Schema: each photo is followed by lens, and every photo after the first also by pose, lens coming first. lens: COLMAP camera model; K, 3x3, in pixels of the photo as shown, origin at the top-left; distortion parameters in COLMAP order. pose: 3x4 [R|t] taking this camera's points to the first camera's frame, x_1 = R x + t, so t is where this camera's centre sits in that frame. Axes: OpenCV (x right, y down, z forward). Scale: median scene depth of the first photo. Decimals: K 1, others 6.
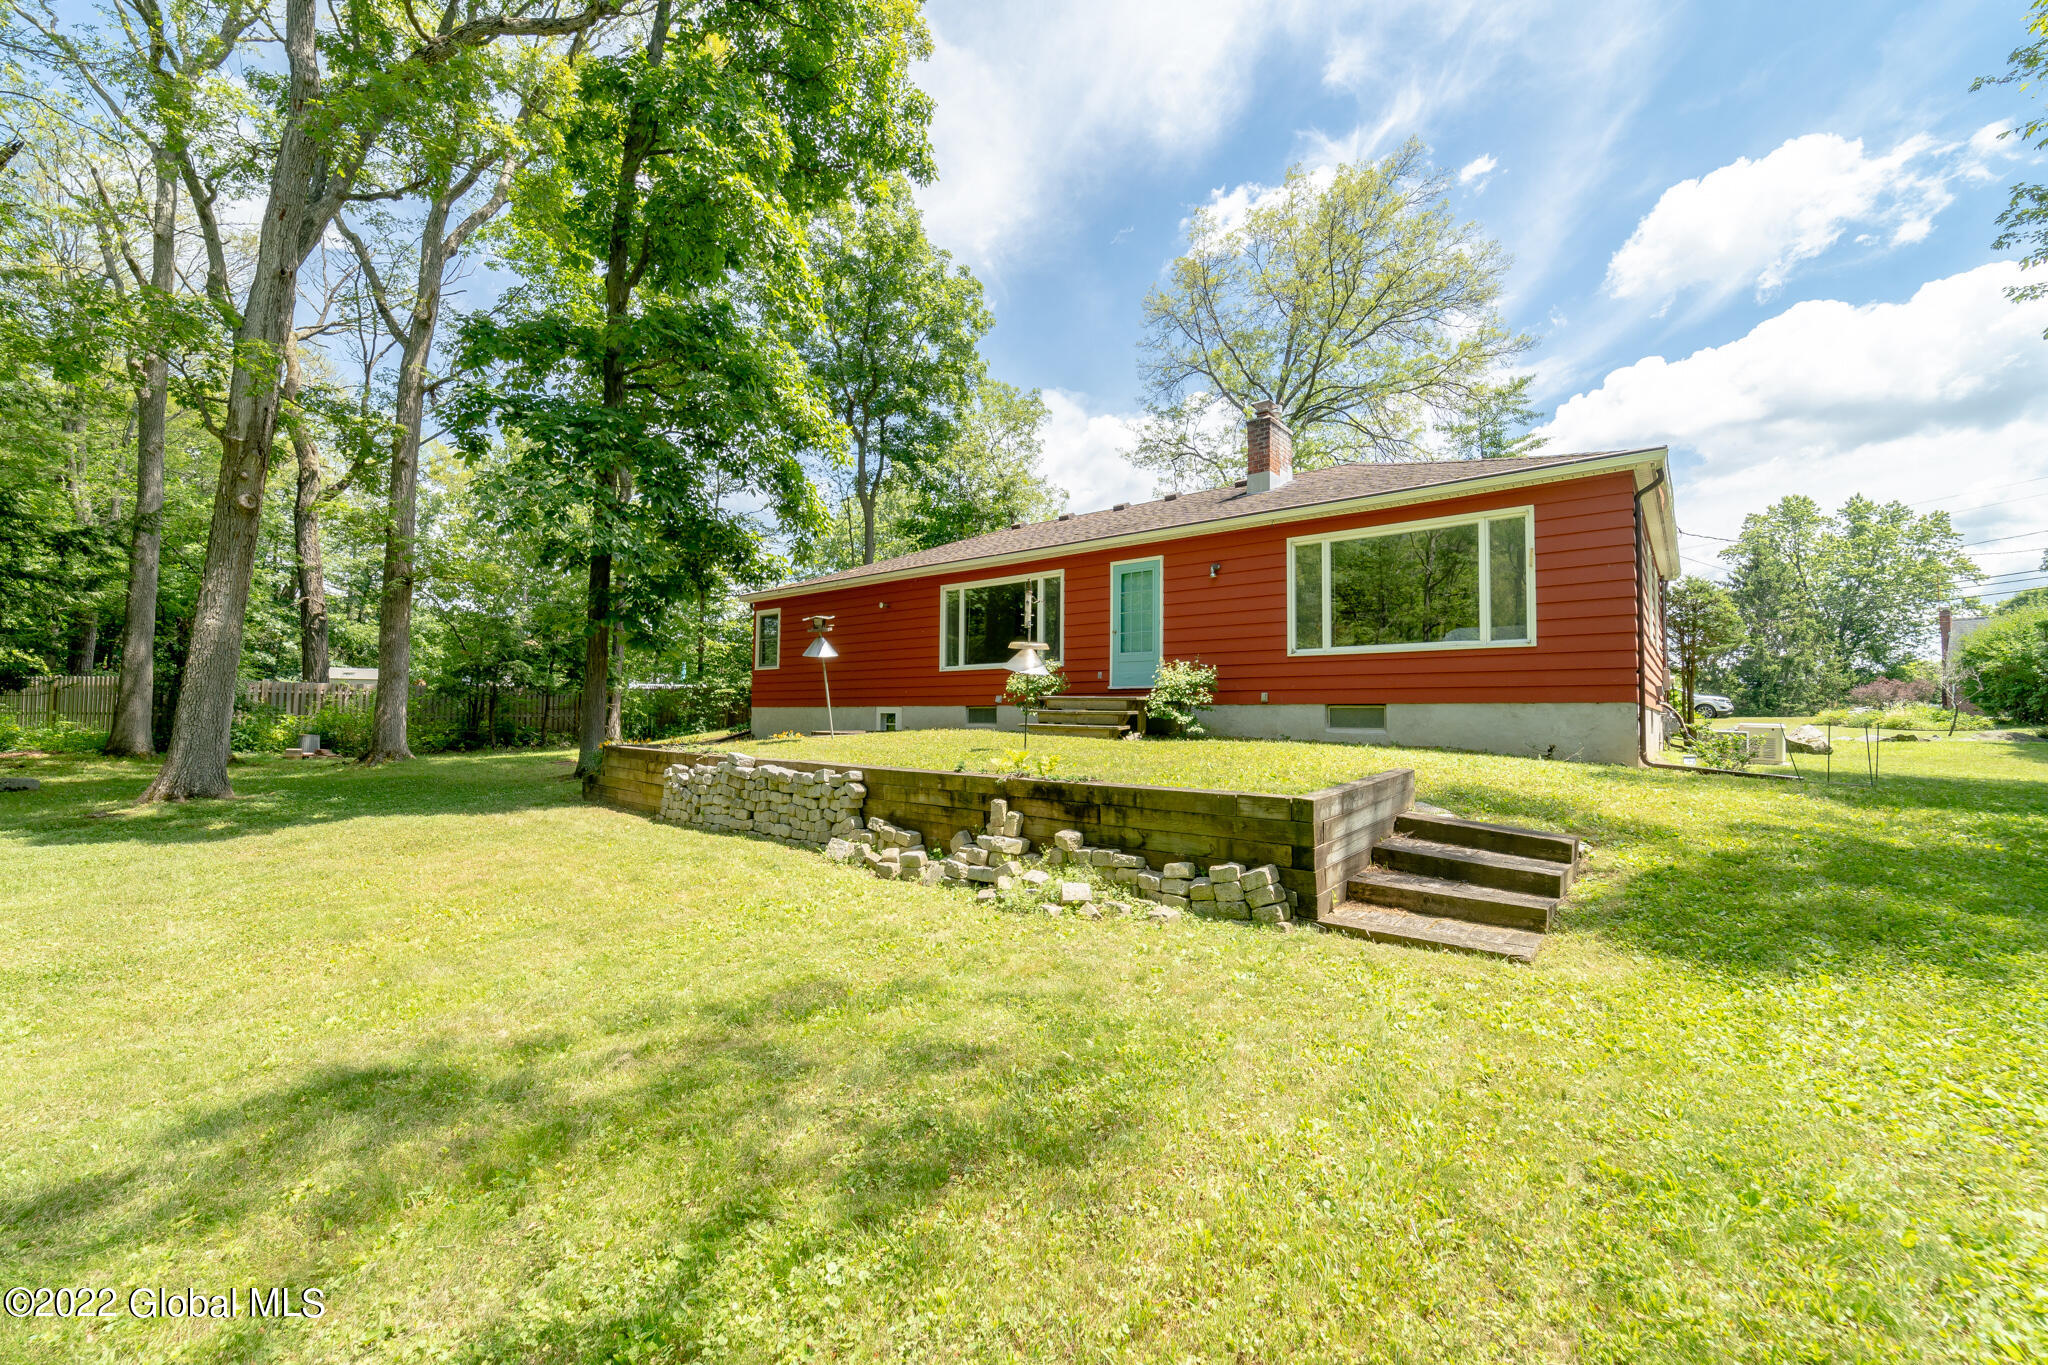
lens RADIAL K [[802.6, 0, 1024.0], [0, 802.6, 682.5], [0, 0, 1]] dist [0.000495, 0.000081]
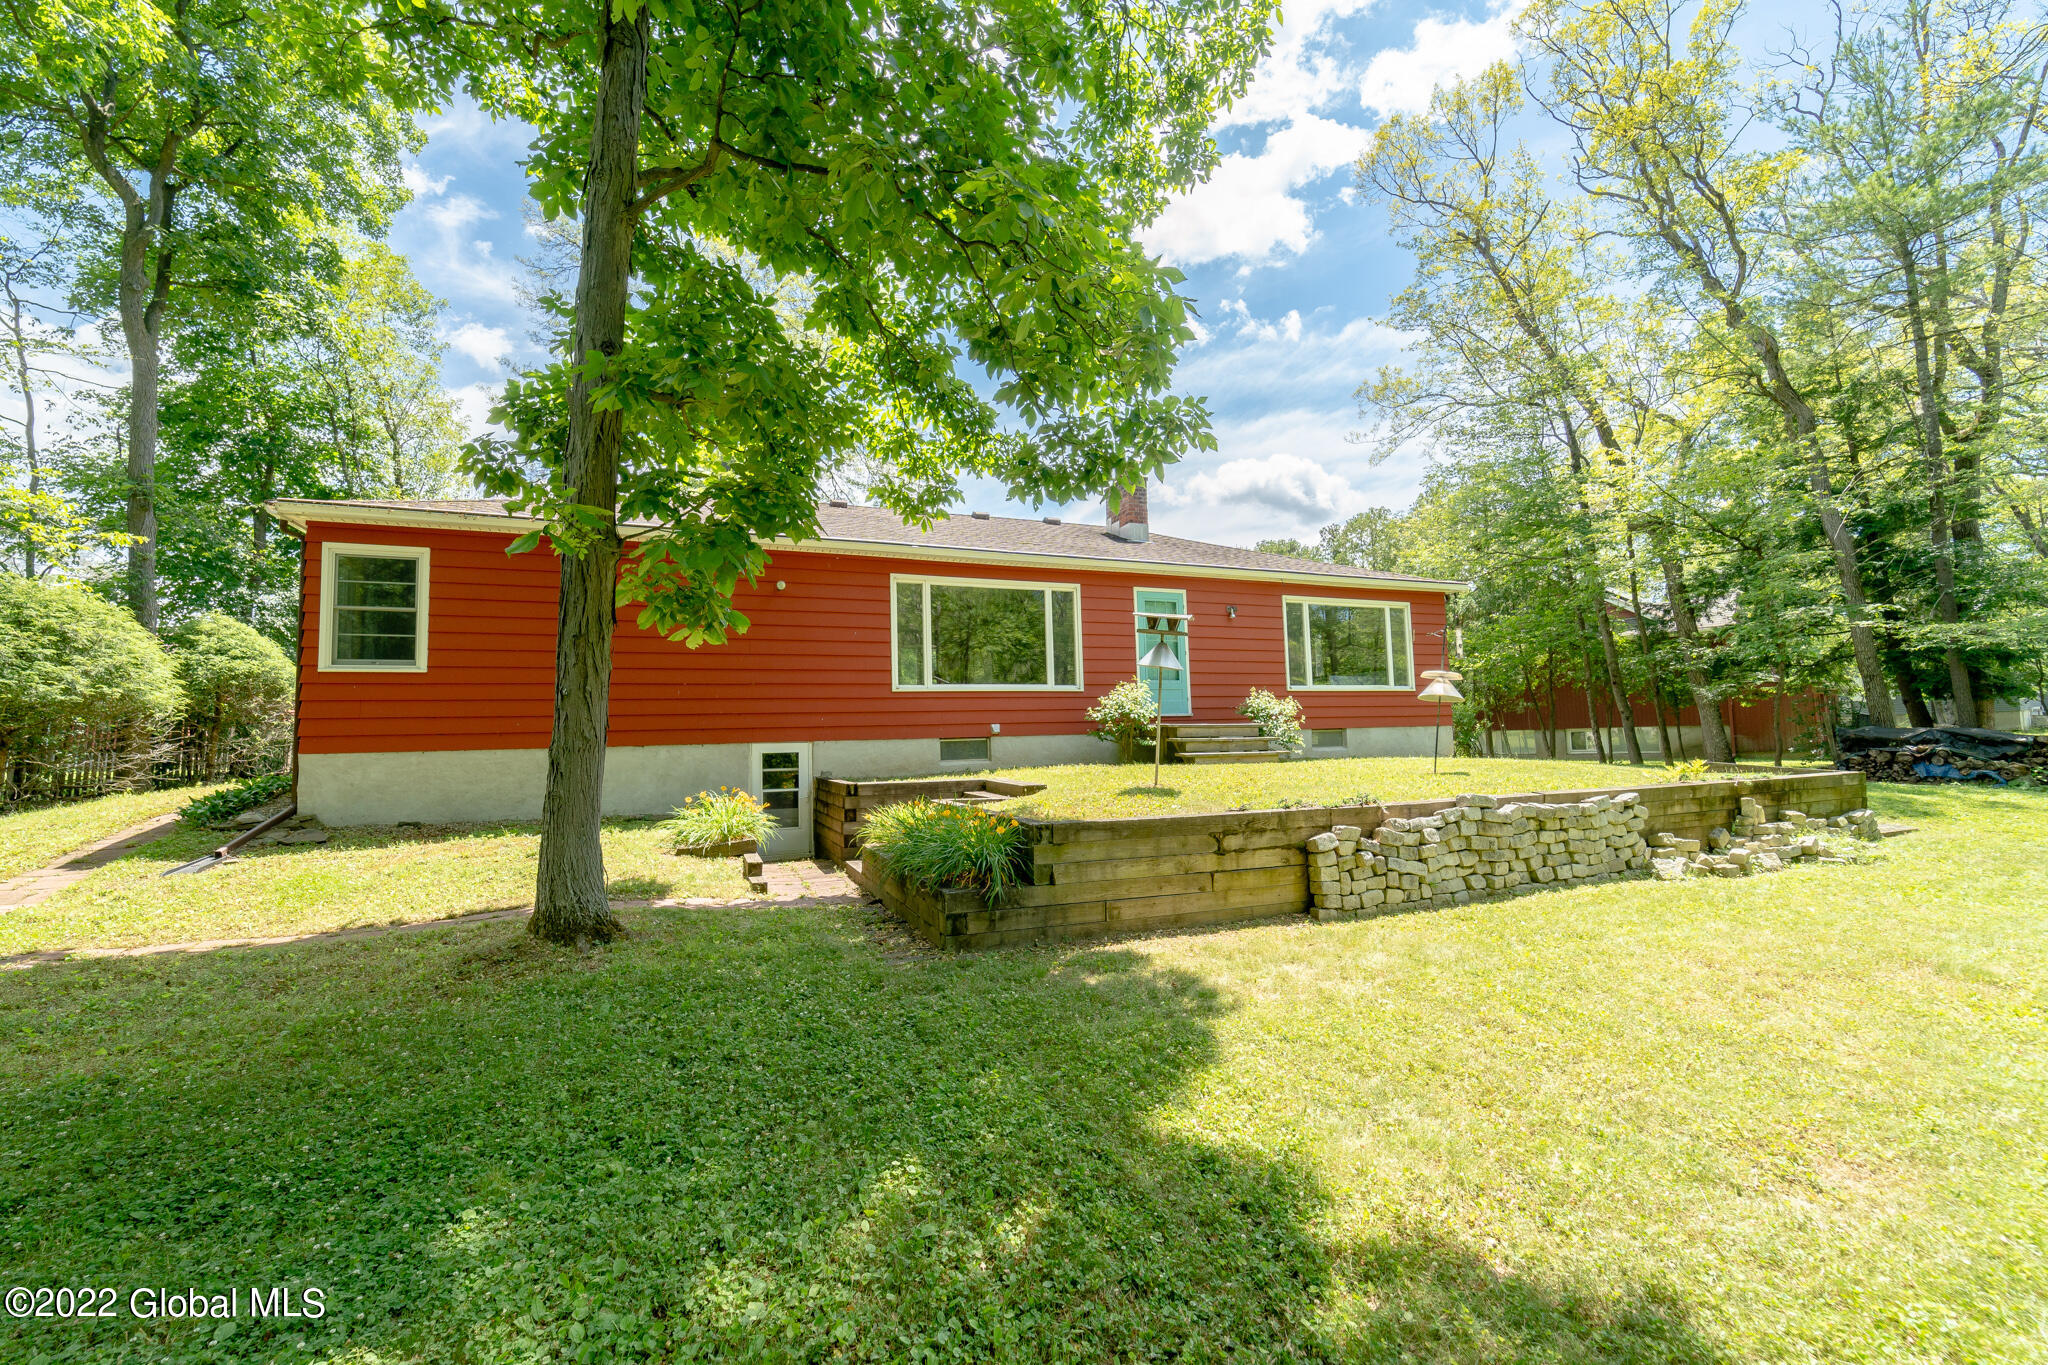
lens RADIAL K [[783.6, 0, 1024.0], [0, 783.6, 682.5], [0, 0, 1]] dist [0.000186, 0.000019]
pose [[0.491841, 0.050461, 0.869221, -0.820386], [-0.005965, 0.998491, -0.054591, 0.020117], [-0.870664, 0.021665, 0.491400, 0.684458]]
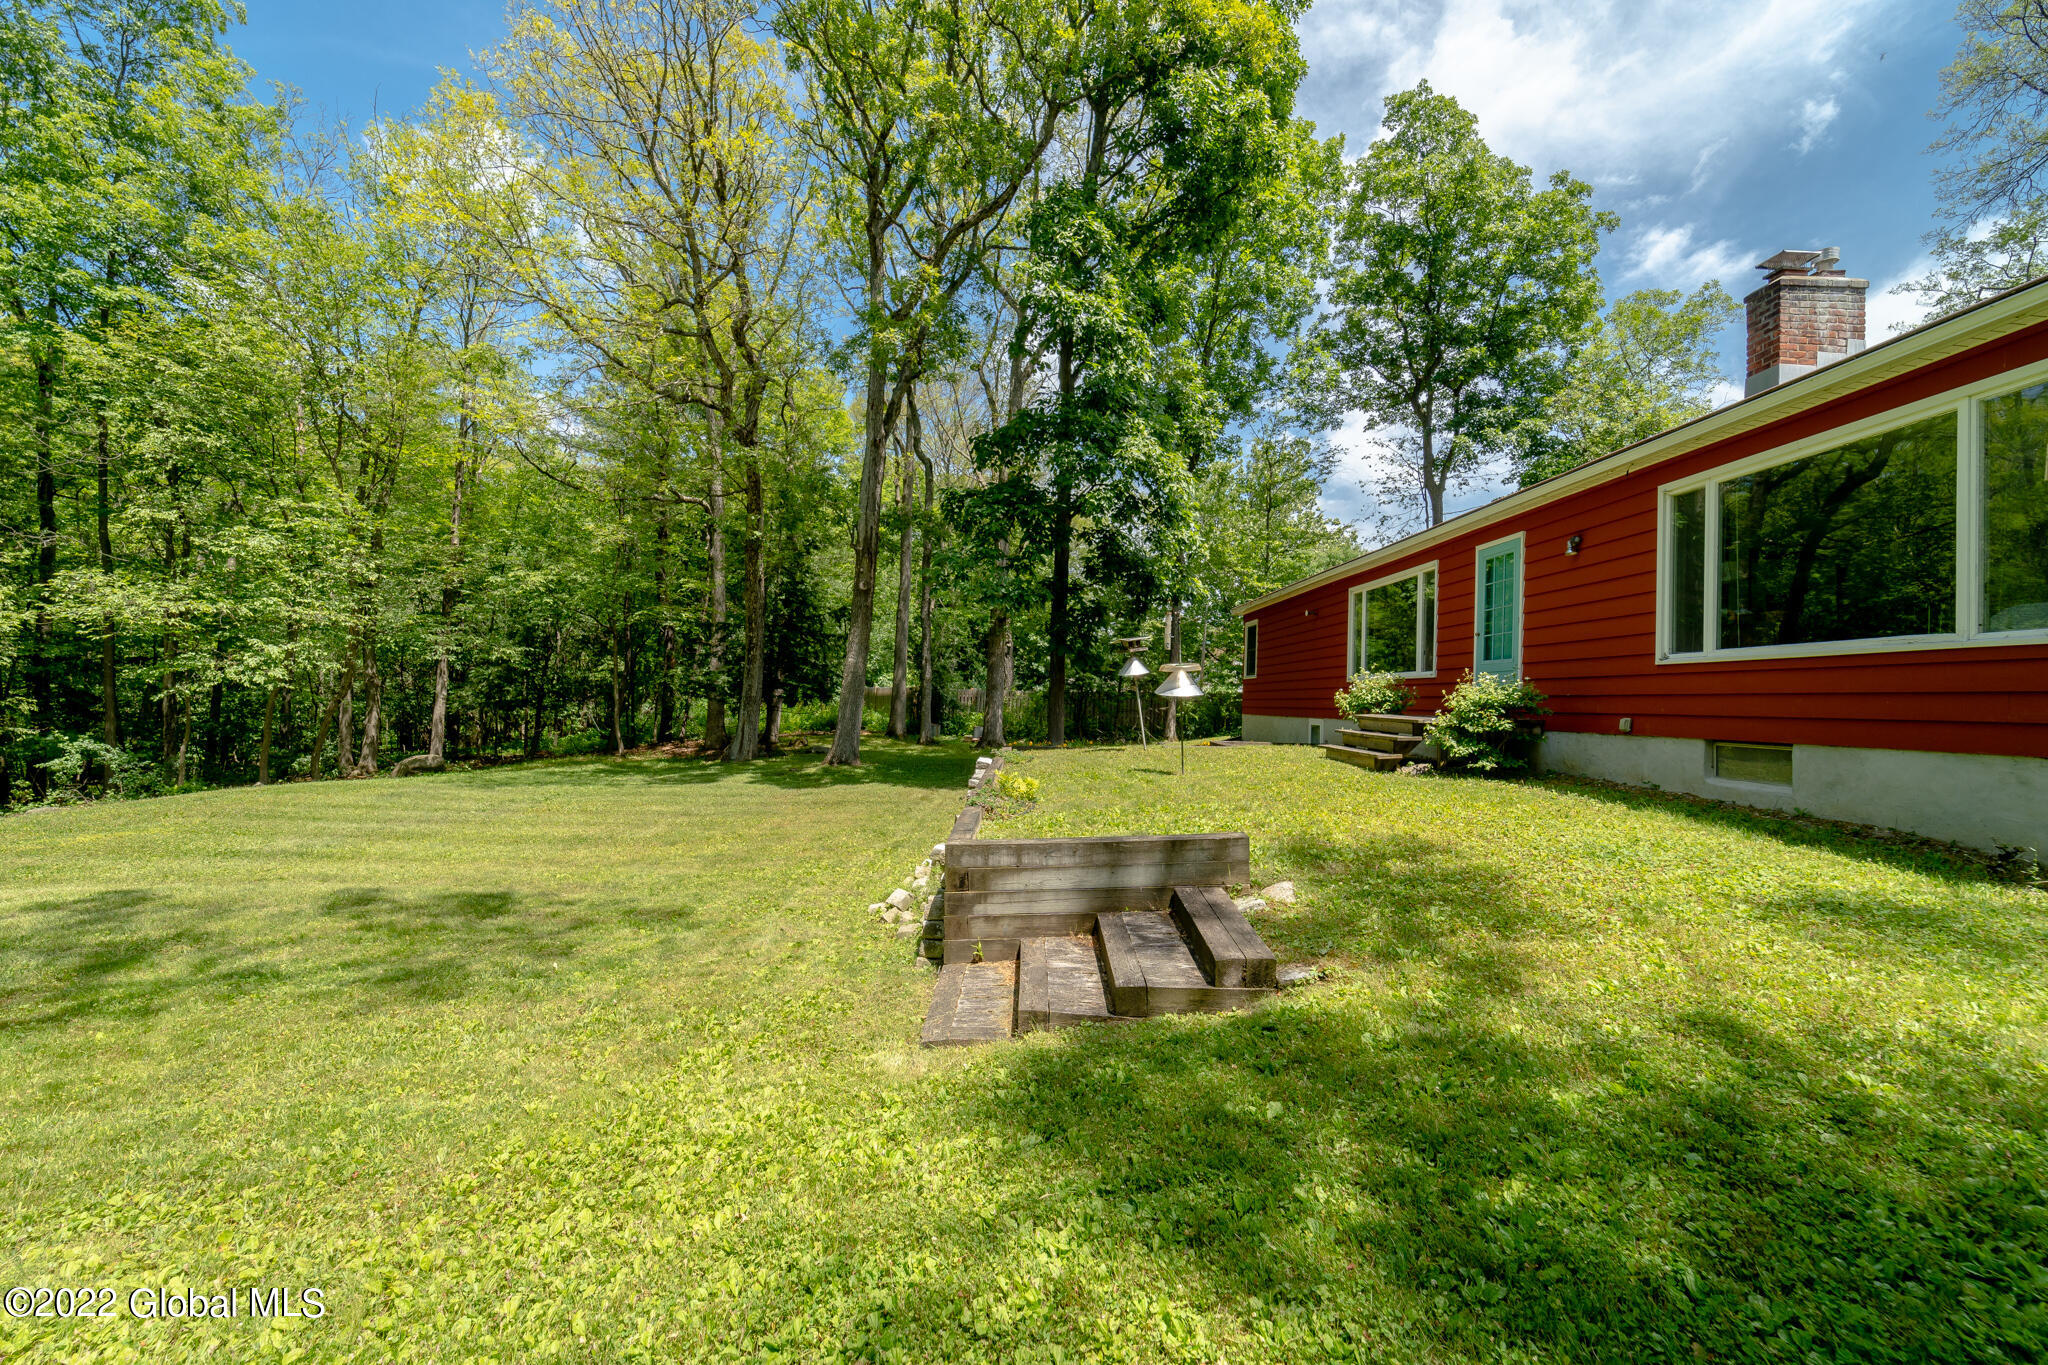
lens RADIAL K [[802.6, 0, 1024.0], [0, 802.6, 682.5], [0, 0, 1]] dist [0.000495, 0.000081]
pose [[0.662523, -0.009158, -0.748986, 0.423075], [0.008824, 0.999951, -0.004421, -0.016906], [0.748990, -0.003680, 0.662571, 0.147902]]
